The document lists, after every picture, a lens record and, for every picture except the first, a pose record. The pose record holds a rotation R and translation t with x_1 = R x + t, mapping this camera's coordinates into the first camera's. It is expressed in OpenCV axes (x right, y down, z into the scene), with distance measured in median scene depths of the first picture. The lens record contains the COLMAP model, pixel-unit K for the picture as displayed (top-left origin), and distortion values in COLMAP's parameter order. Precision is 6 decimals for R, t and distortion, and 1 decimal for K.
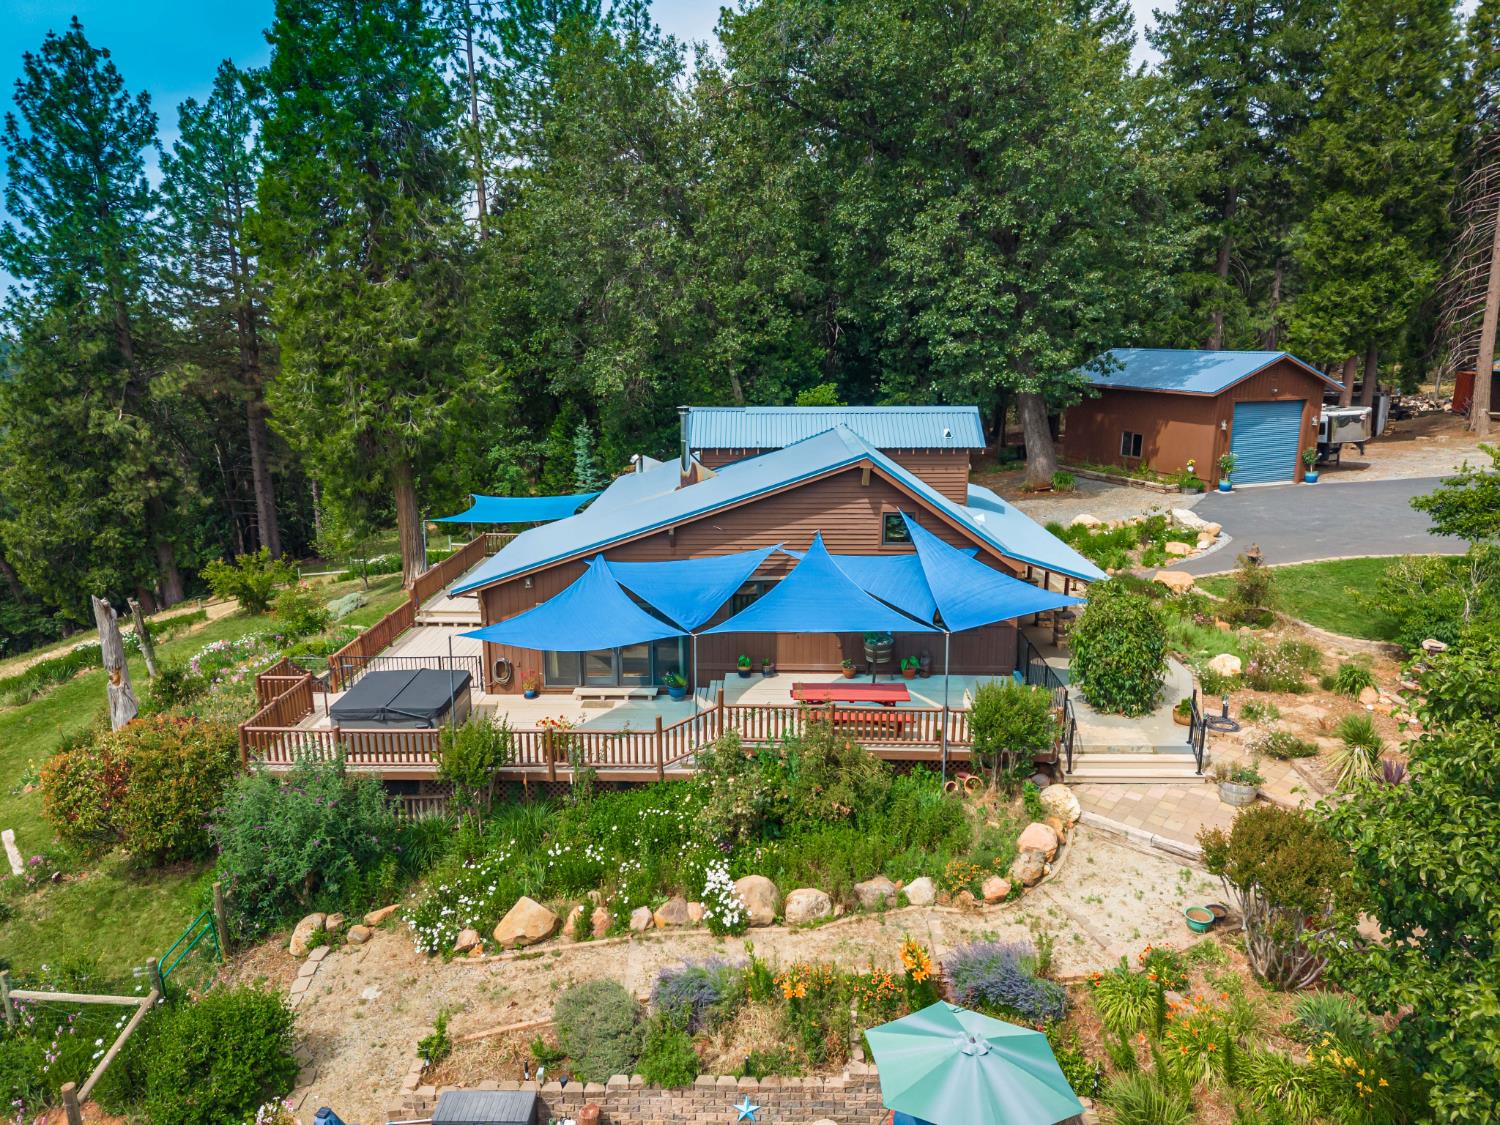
lens RADIAL K [[978.5, 0, 750.0], [0, 978.5, 562.5], [0, 0, 1]] dist [0.045719, -0.059784]
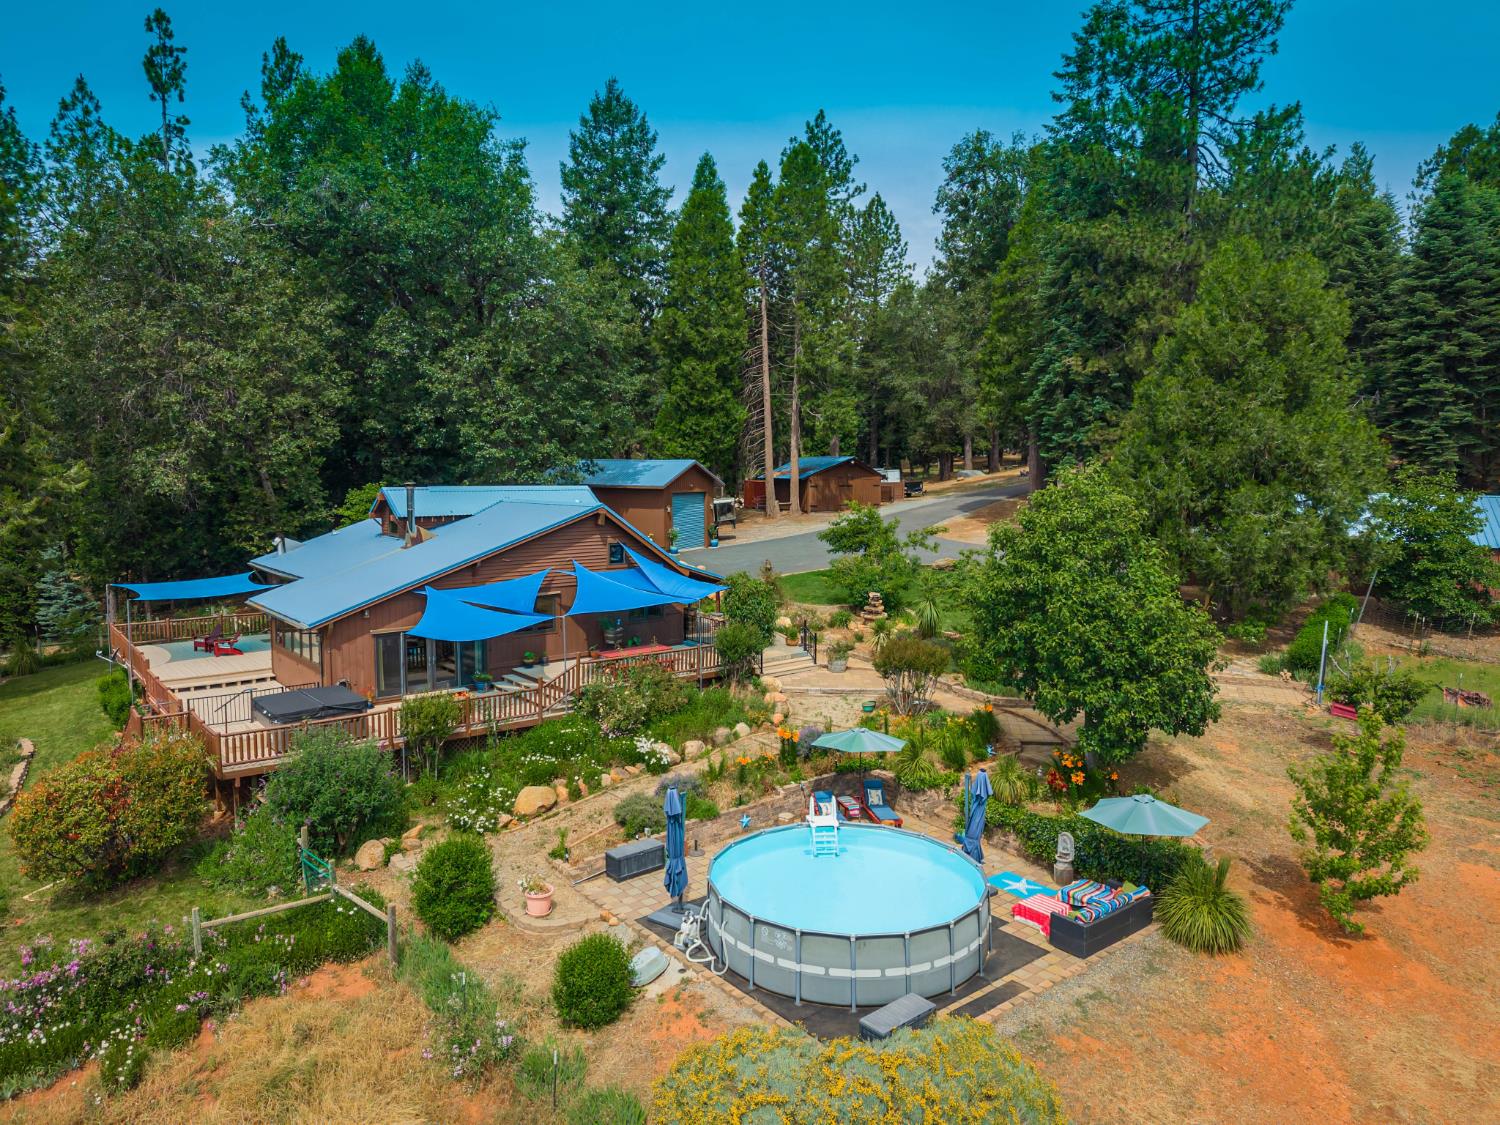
lens RADIAL K [[978.5, 0, 750.0], [0, 978.5, 562.5], [0, 0, 1]] dist [0.045719, -0.059784]
pose [[0.758816, -0.059533, 0.648578, -0.365730], [0.144803, 0.986311, -0.078882, 0.069327], [-0.635004, 0.153773, 0.757050, -0.151747]]
